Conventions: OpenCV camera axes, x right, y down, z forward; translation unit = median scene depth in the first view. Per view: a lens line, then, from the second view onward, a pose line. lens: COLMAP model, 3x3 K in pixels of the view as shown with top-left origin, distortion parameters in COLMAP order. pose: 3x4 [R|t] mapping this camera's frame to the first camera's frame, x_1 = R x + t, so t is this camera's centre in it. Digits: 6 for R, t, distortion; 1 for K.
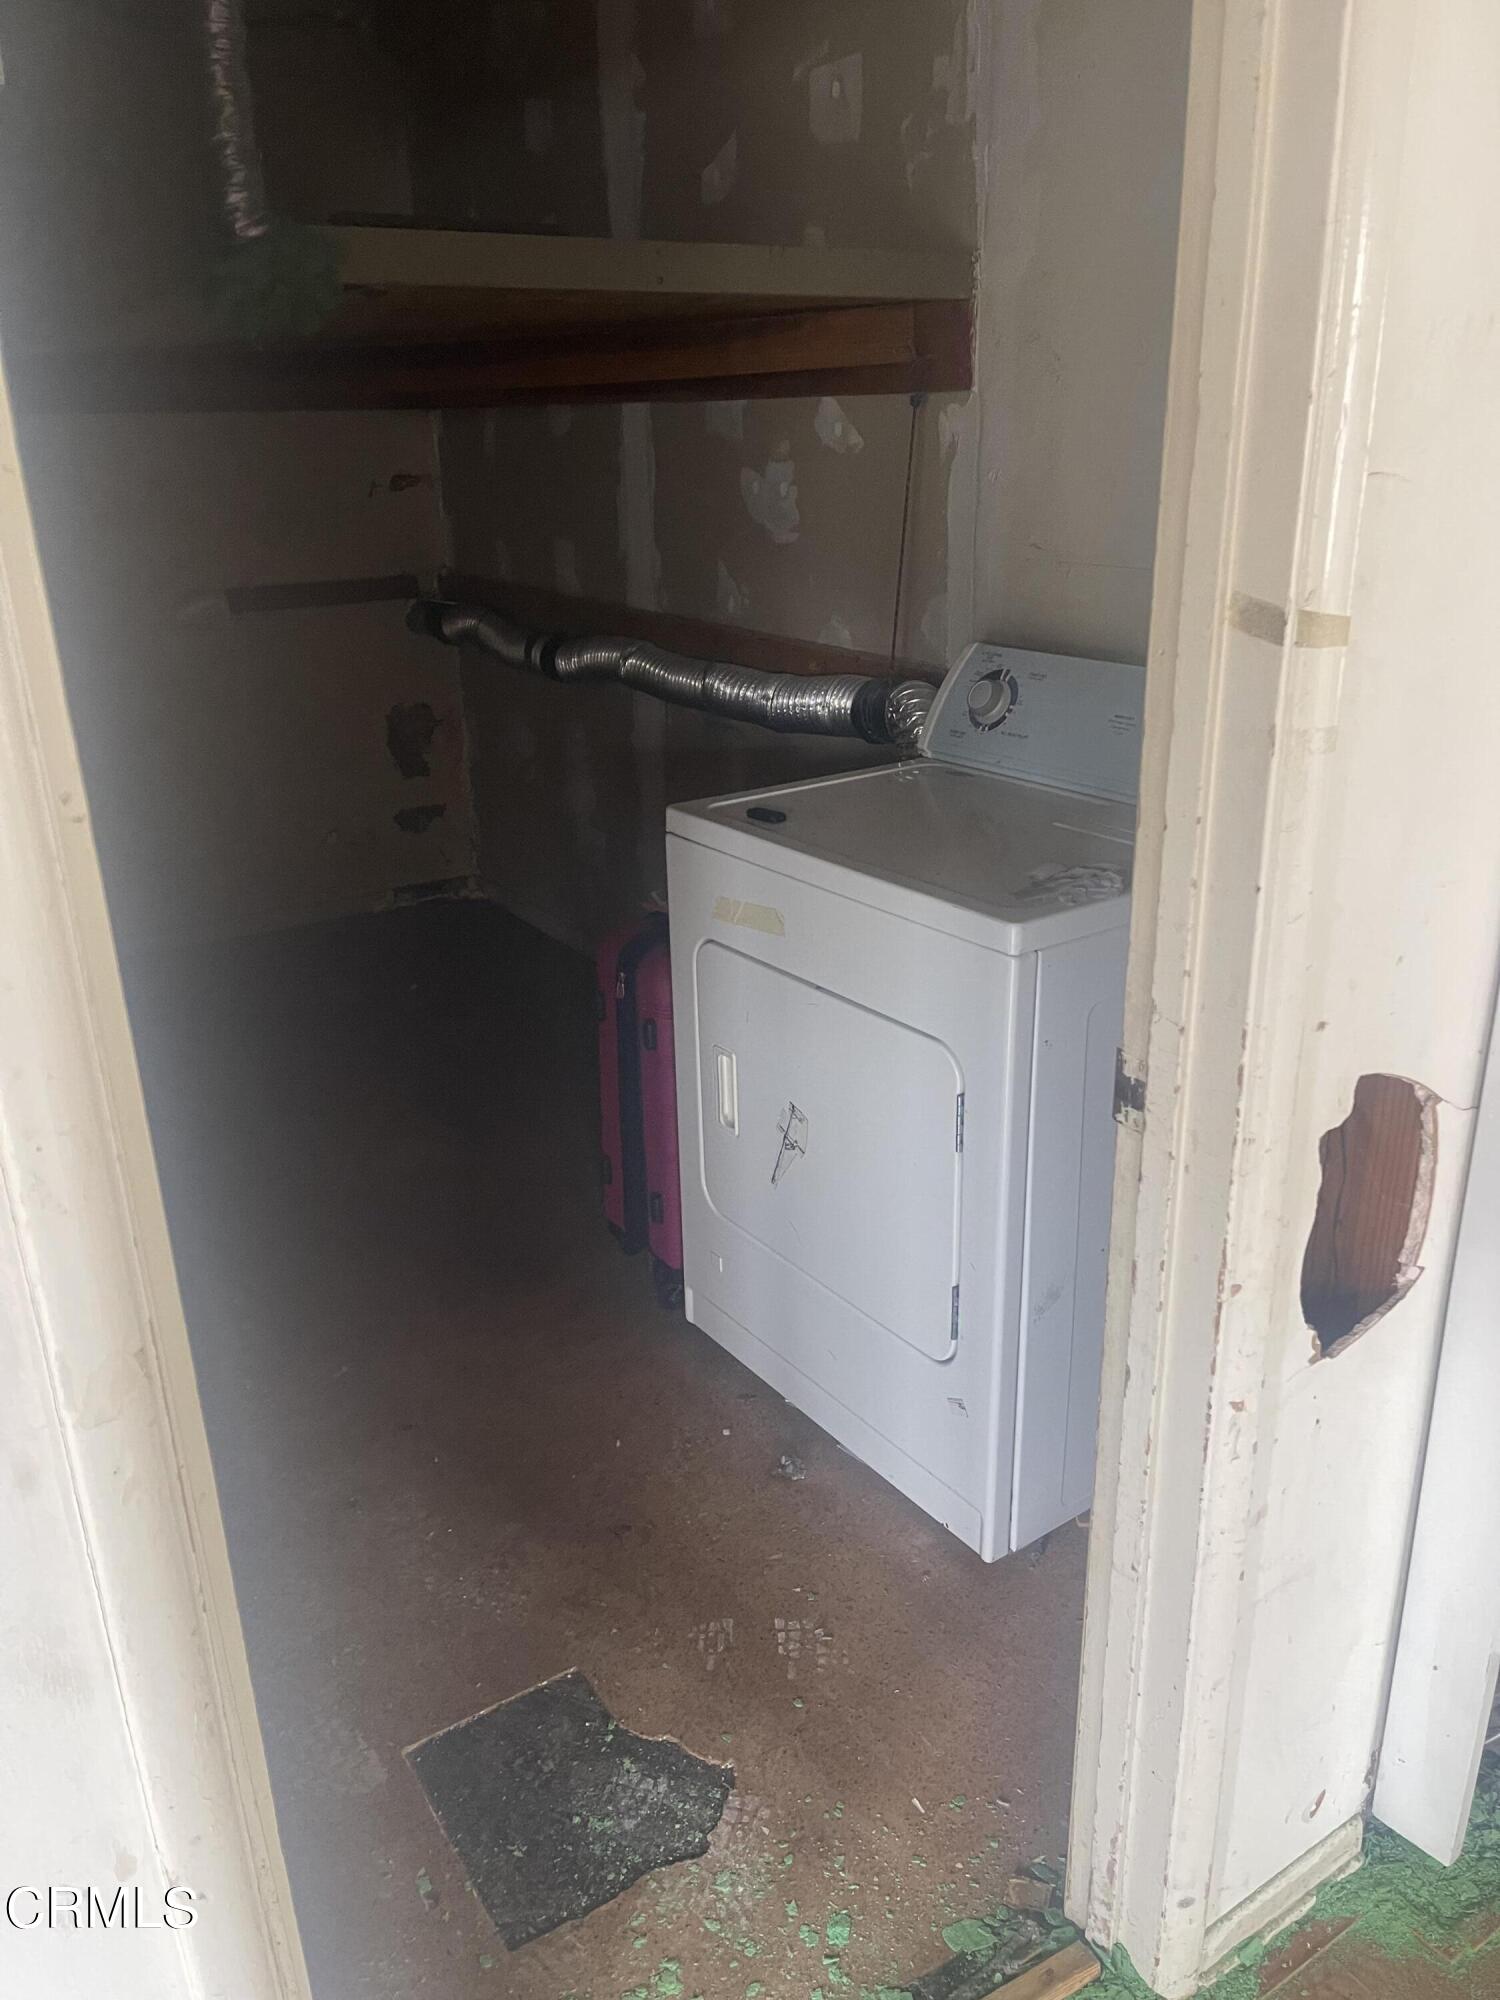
lens RADIAL K [[1497.5, 0, 751.9], [0, 1497.5, 1011.8], [0, 0, 1]] dist [0.094292, -0.142121]
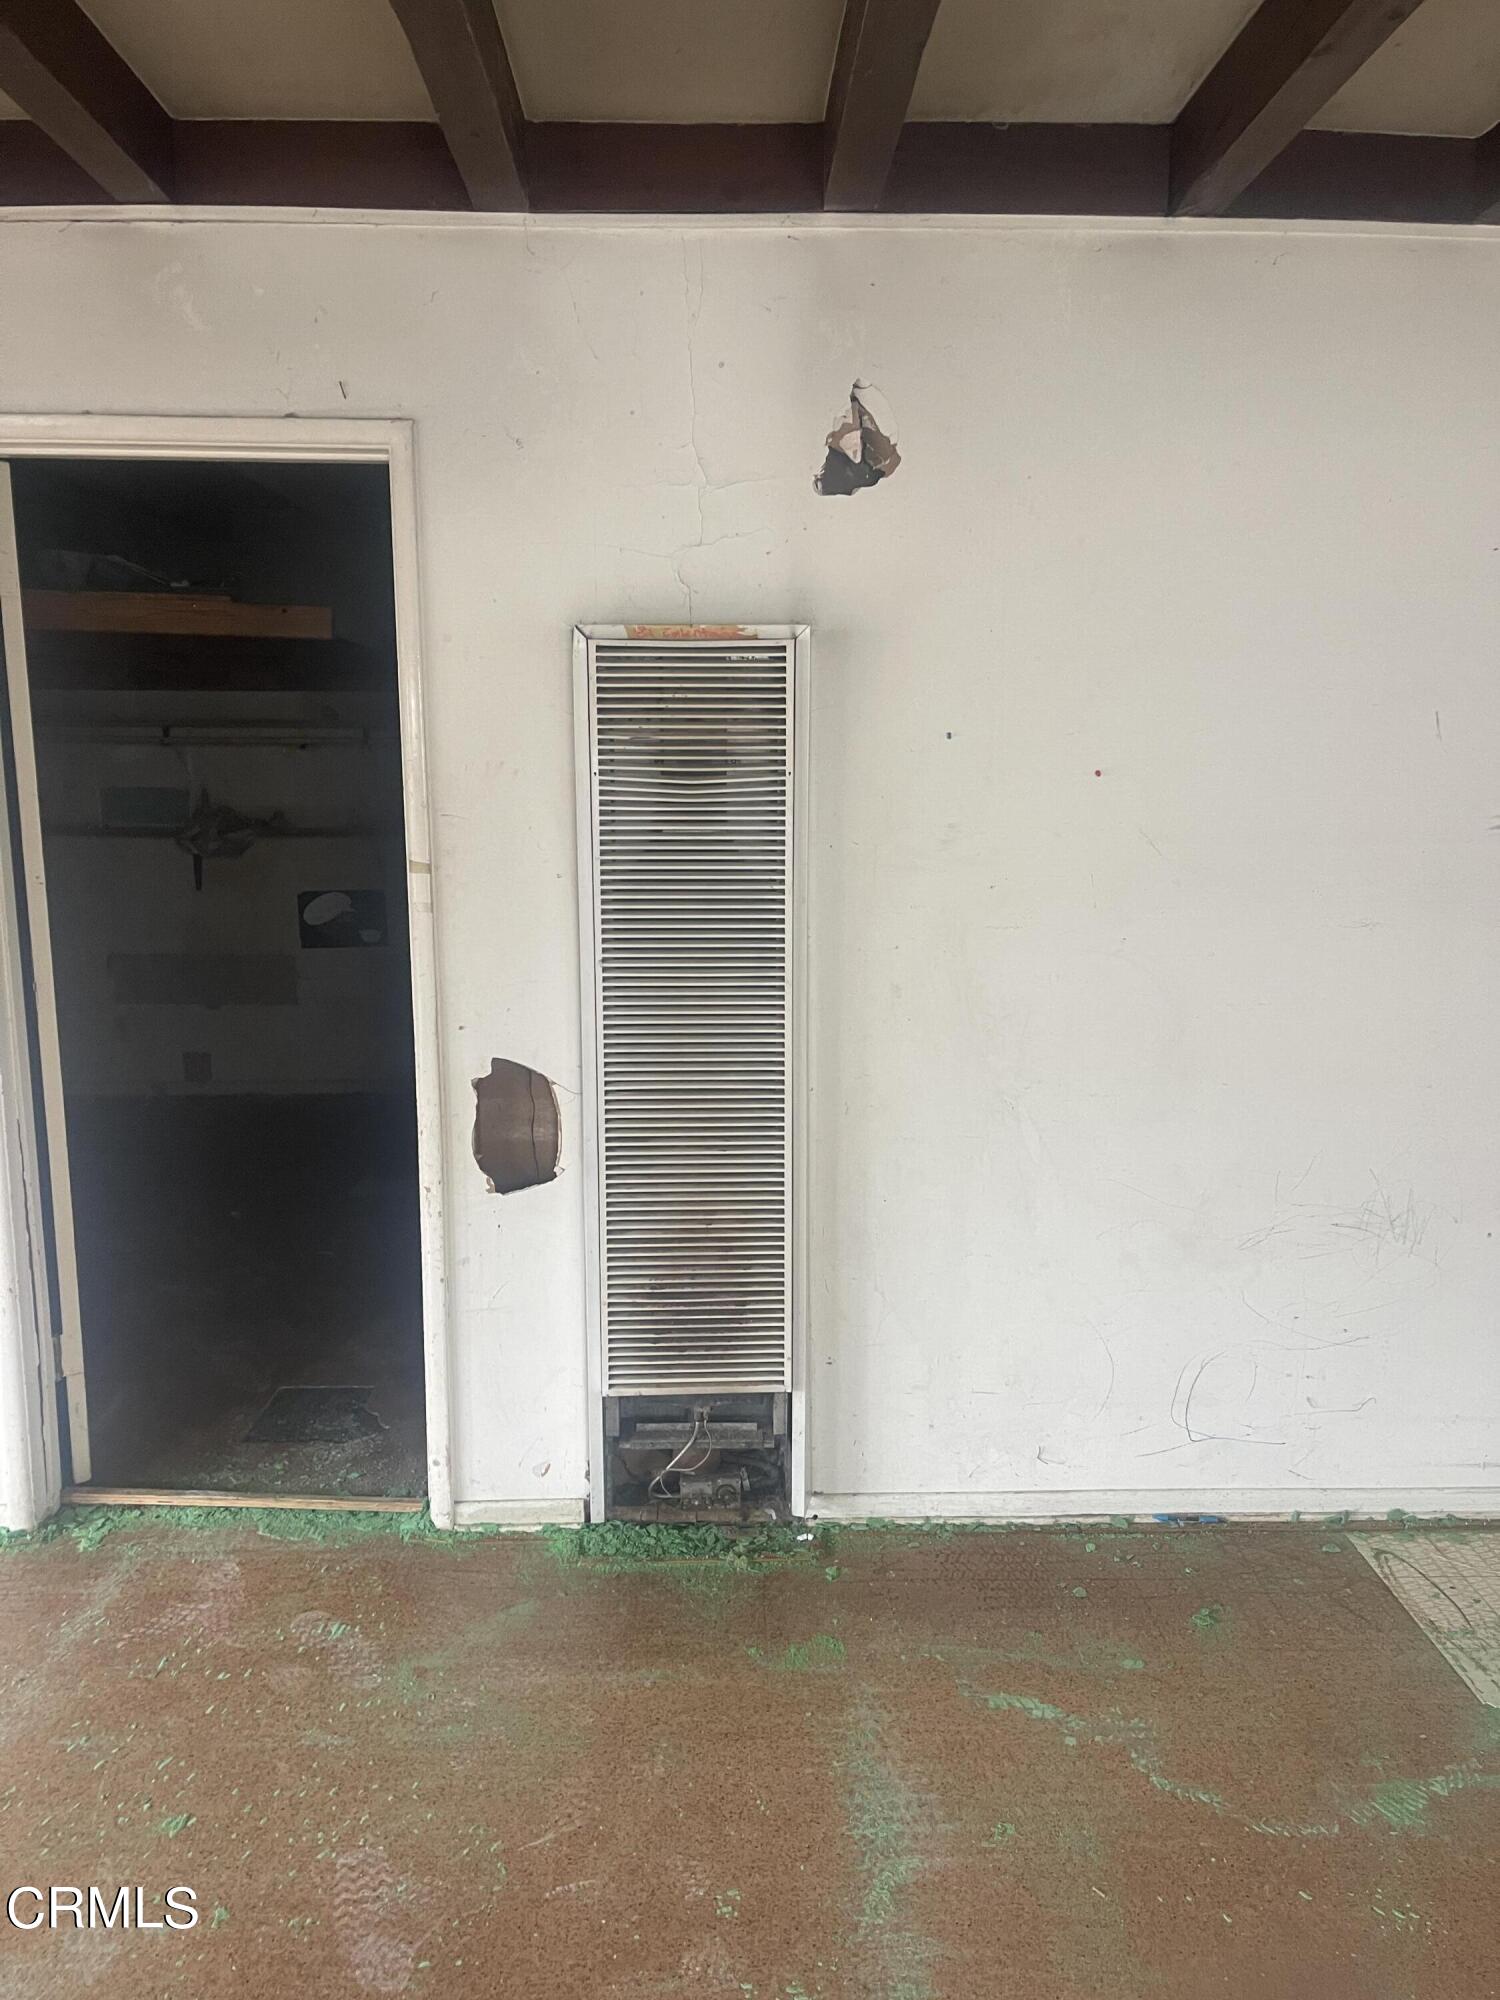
lens RADIAL K [[1497.5, 0, 751.9], [0, 1497.5, 1011.8], [0, 0, 1]] dist [0.094292, -0.142121]
pose [[0.856848, 0.114066, -0.502793, 1.868173], [-0.208572, 0.968545, -0.135715, 0.202083], [0.471497, 0.221156, 0.853687, -0.808365]]
